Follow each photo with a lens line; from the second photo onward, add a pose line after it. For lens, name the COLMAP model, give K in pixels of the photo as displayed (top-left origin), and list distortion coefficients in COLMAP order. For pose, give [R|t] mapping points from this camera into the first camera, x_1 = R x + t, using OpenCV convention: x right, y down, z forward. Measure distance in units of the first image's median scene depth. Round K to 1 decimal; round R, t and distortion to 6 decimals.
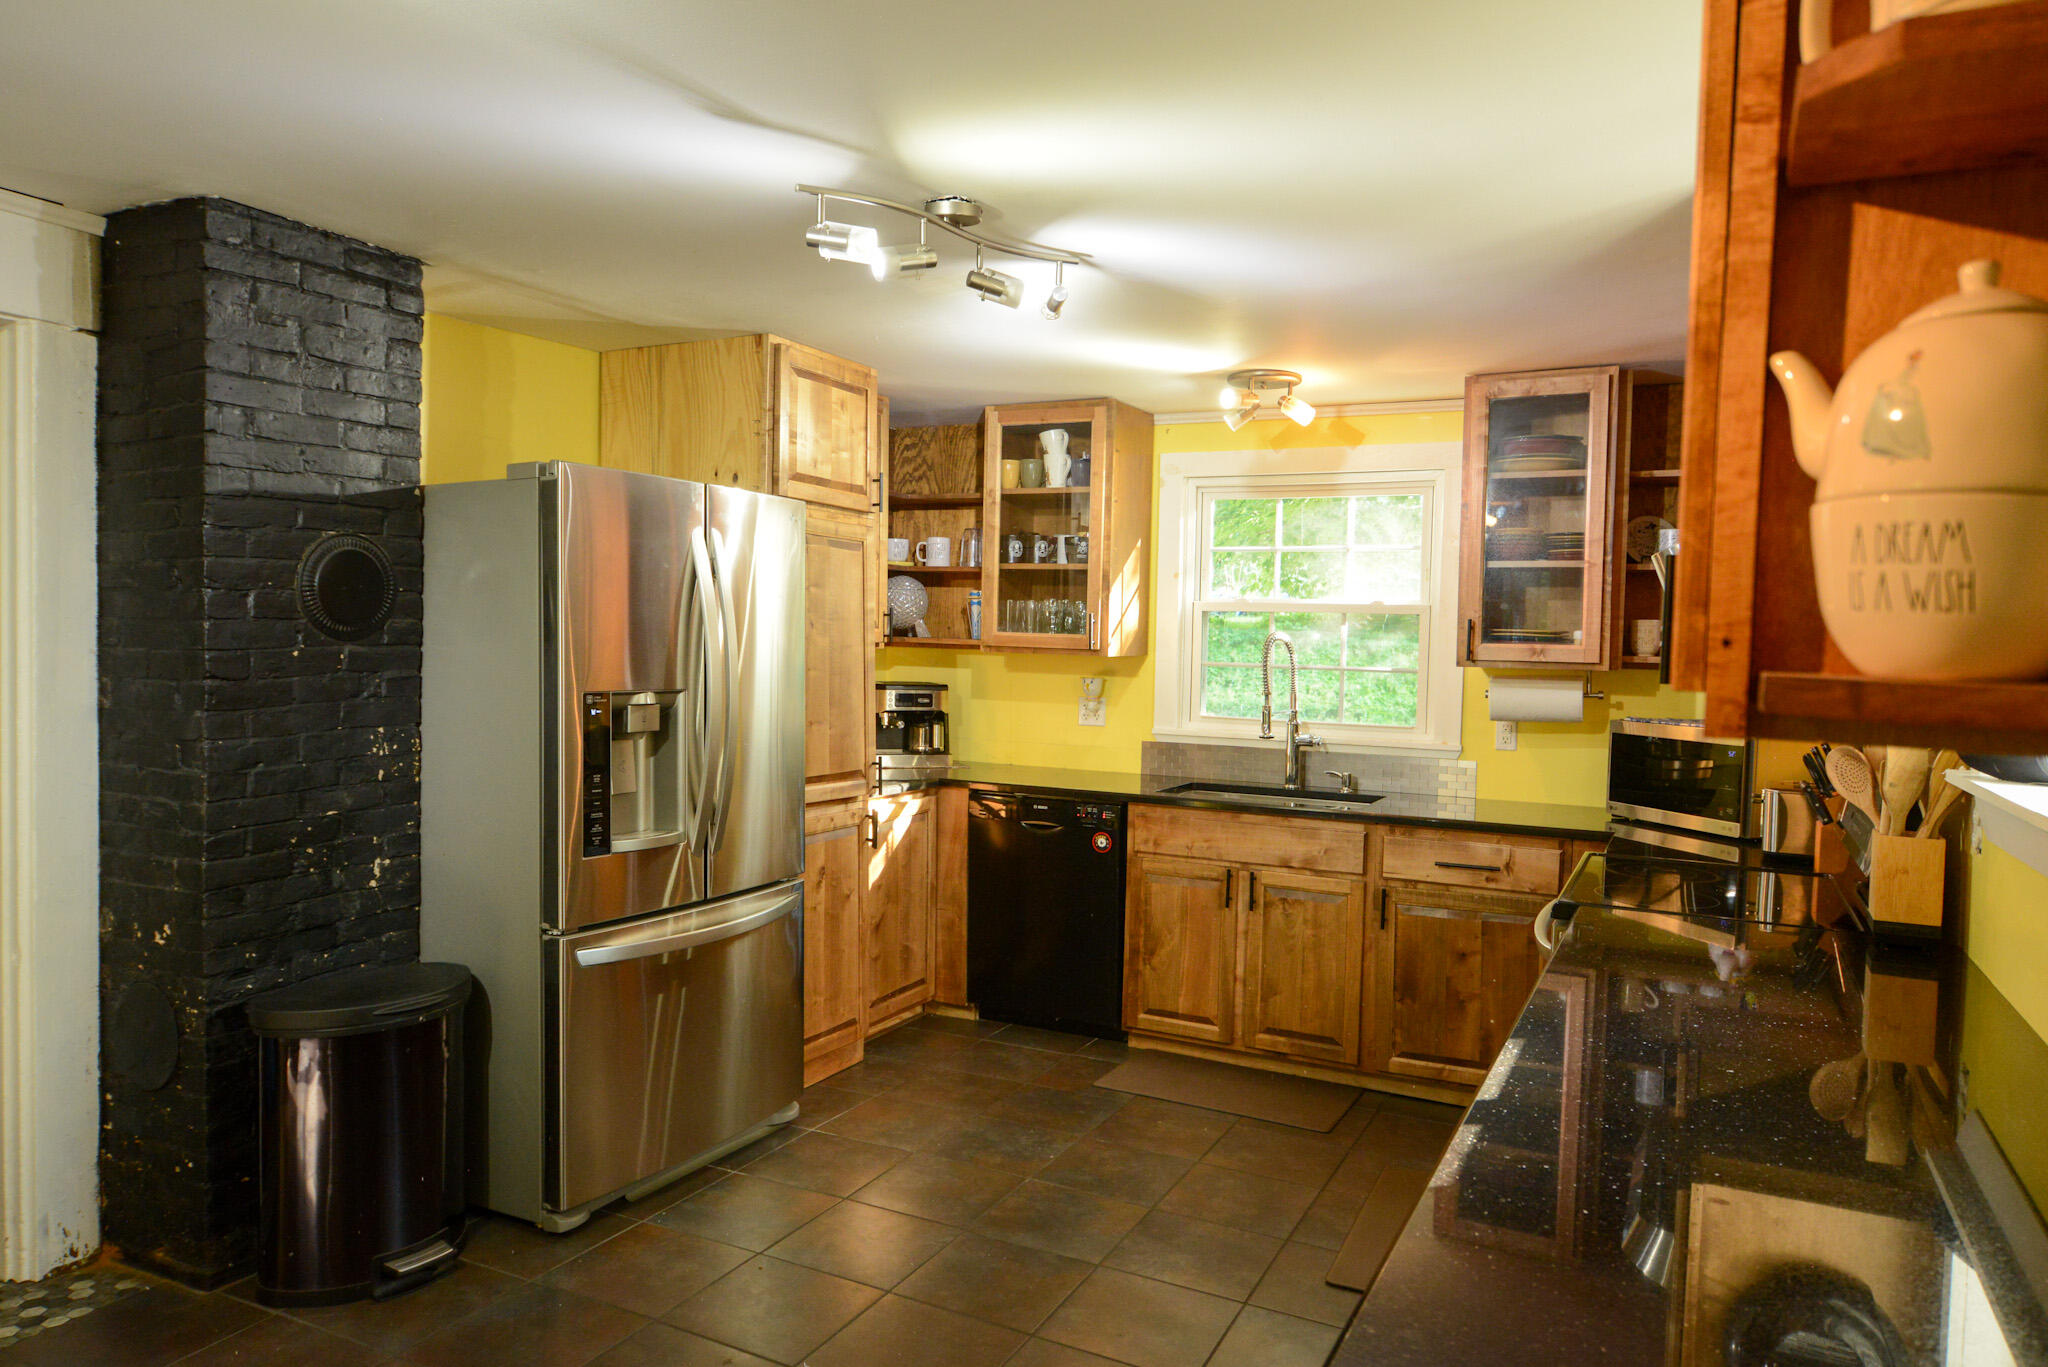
lens RADIAL K [[1346.6, 0, 1018.3], [0, 1346.6, 690.5], [0, 0, 1]] dist [0.002089, 0.000702]
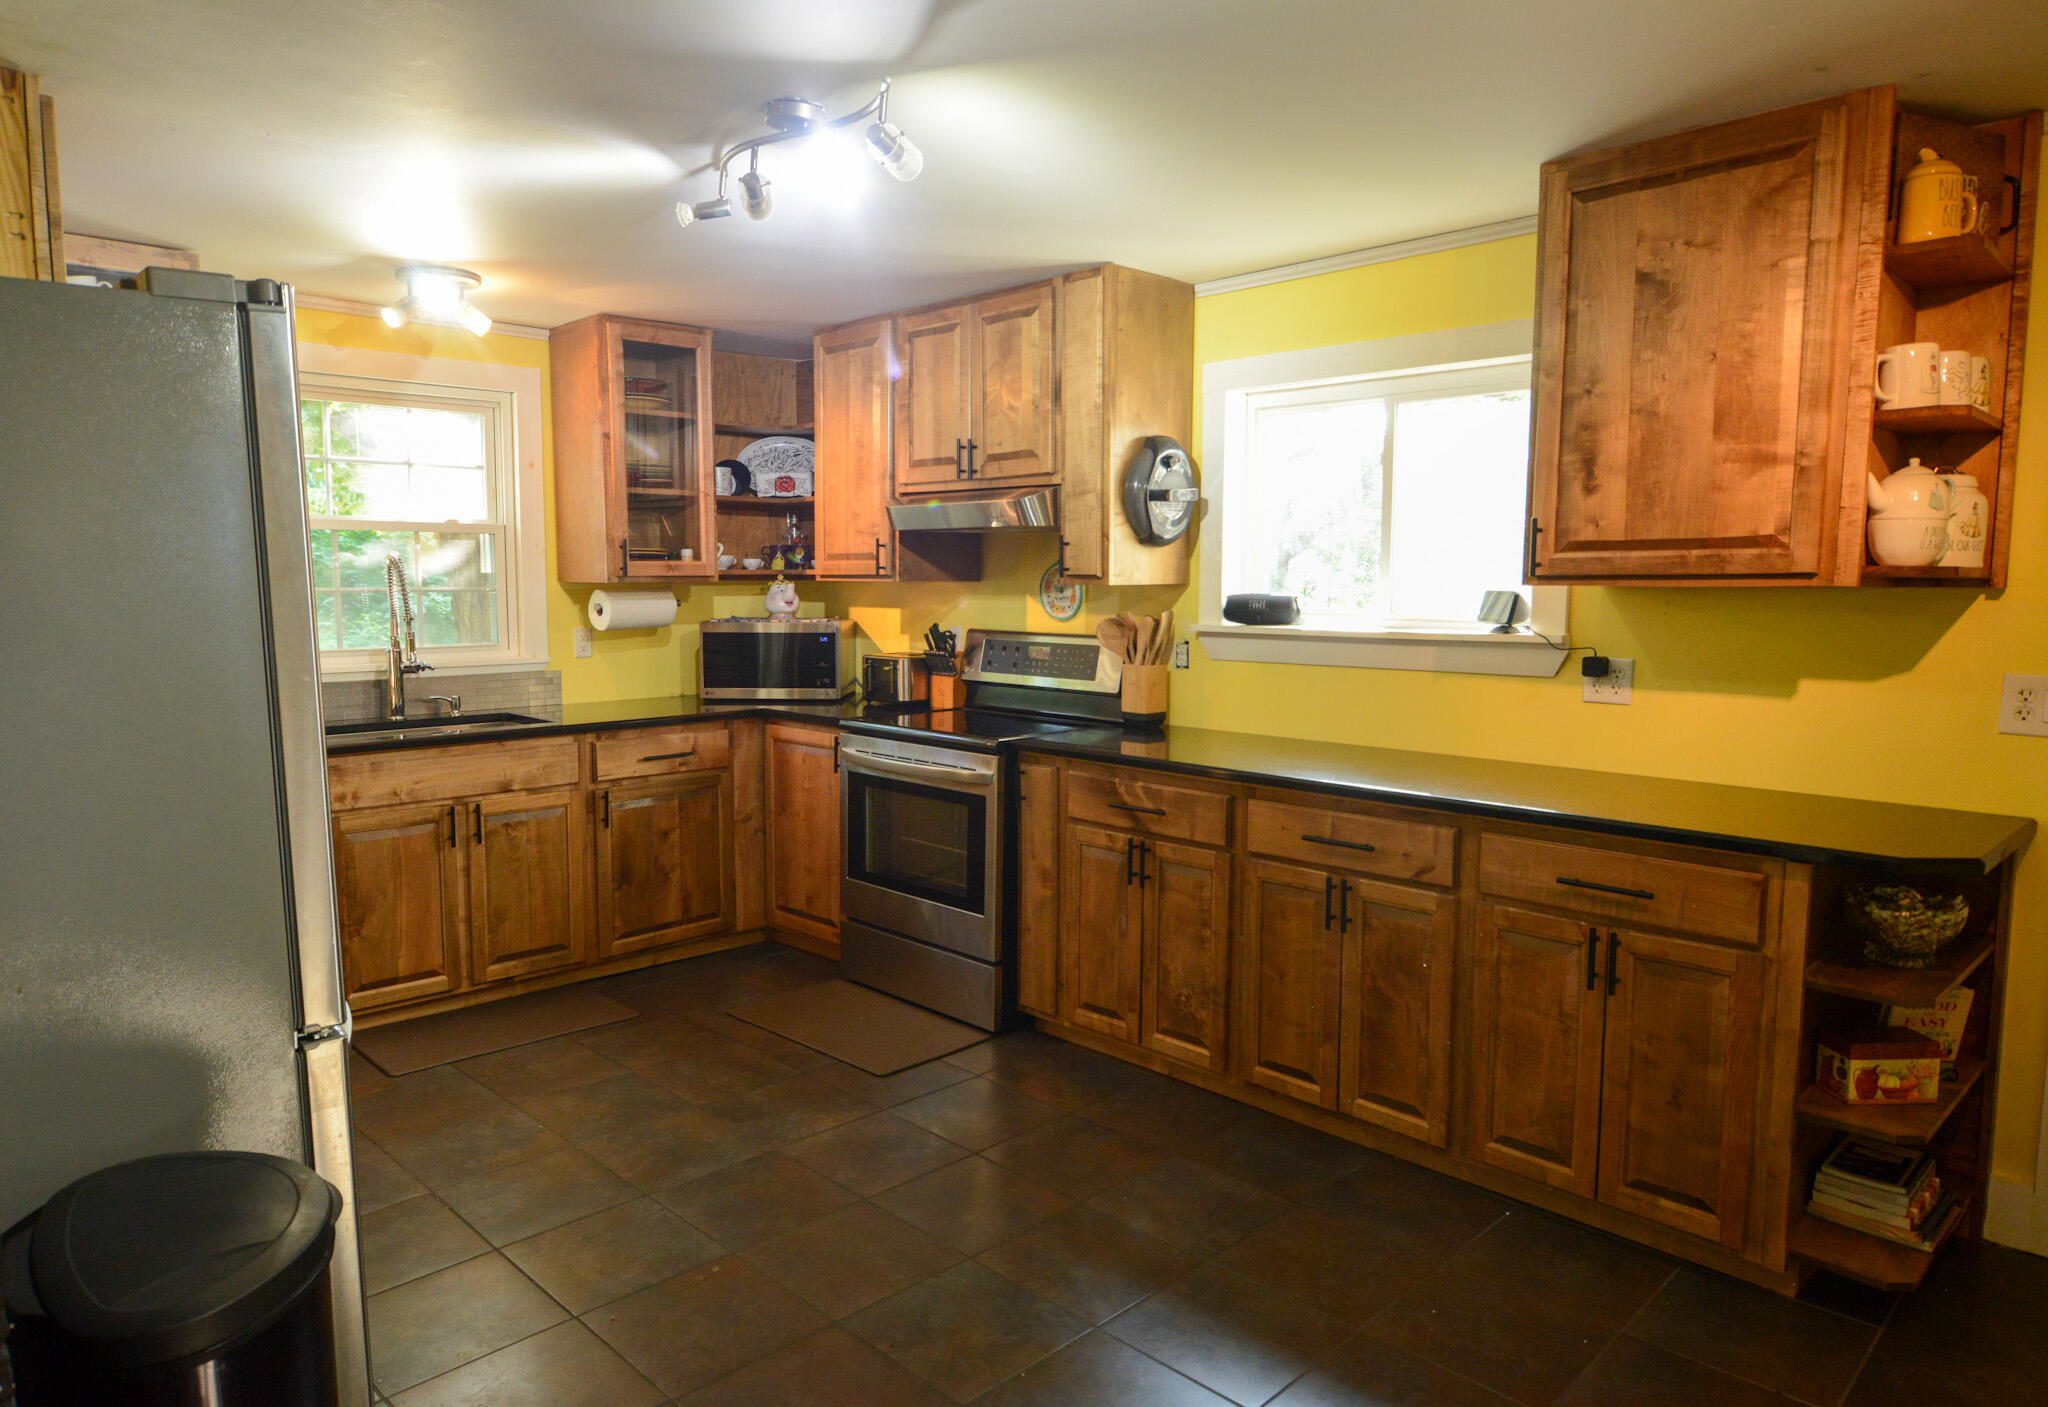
lens RADIAL K [[1287.1, 0, 1020.0], [0, 1287.1, 703.3], [0, 0, 1]] dist [-0.004946, -0.000590]
pose [[0.312621, -0.117752, 0.942551, -0.570328], [0.043168, 0.993023, 0.109739, -0.020358], [-0.948897, 0.006382, 0.315522, 0.349541]]
